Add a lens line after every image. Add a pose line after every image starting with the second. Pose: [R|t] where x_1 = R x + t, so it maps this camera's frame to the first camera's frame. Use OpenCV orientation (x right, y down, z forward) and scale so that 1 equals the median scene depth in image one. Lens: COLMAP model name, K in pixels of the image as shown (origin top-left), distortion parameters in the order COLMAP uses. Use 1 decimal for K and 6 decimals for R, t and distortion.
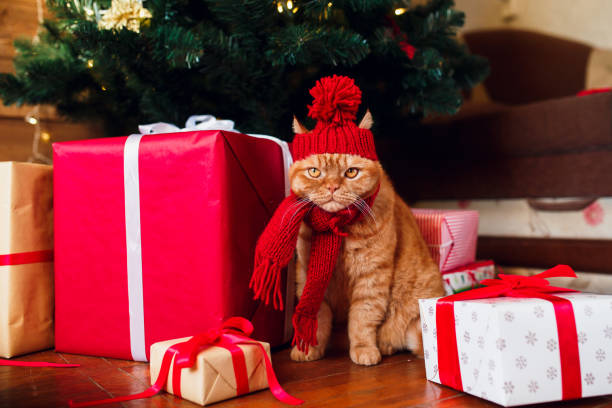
lens RADIAL K [[600.3, 0, 327.5], [0, 600.3, 198.6], [0, 0, 1]] dist [-0.031448, 0.000000]
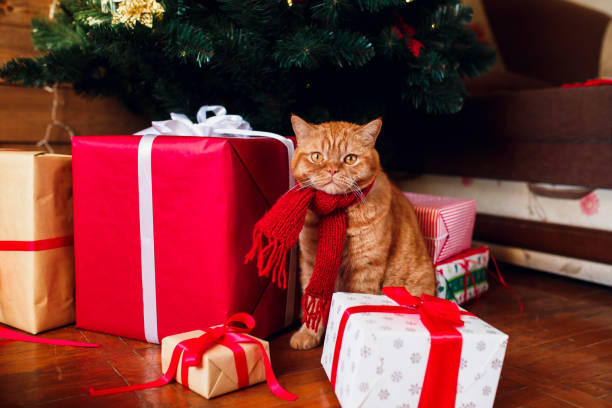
lens RADIAL K [[600.3, 0, 326.3], [0, 600.3, 197.4], [0, 0, 1]] dist [-0.031448, 0.000000]
pose [[0.999099, 0.033728, -0.025754, 0.022858], [-0.030643, 0.993236, 0.112000, -0.116993], [0.029357, -0.111110, 0.993374, -0.051610]]
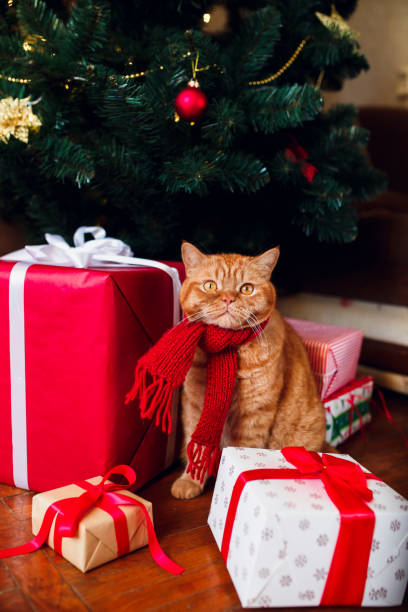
lens RADIAL K [[562.6, 0, 203.5], [0, 562.6, 301.9], [0, 0, 1]] dist [-0.028757, 0.000000]
pose [[0.998237, 0.059253, 0.003564, -0.026147], [-0.059207, 0.989565, 0.131361, -0.169069], [0.004257, -0.131340, 0.991328, 0.092124]]
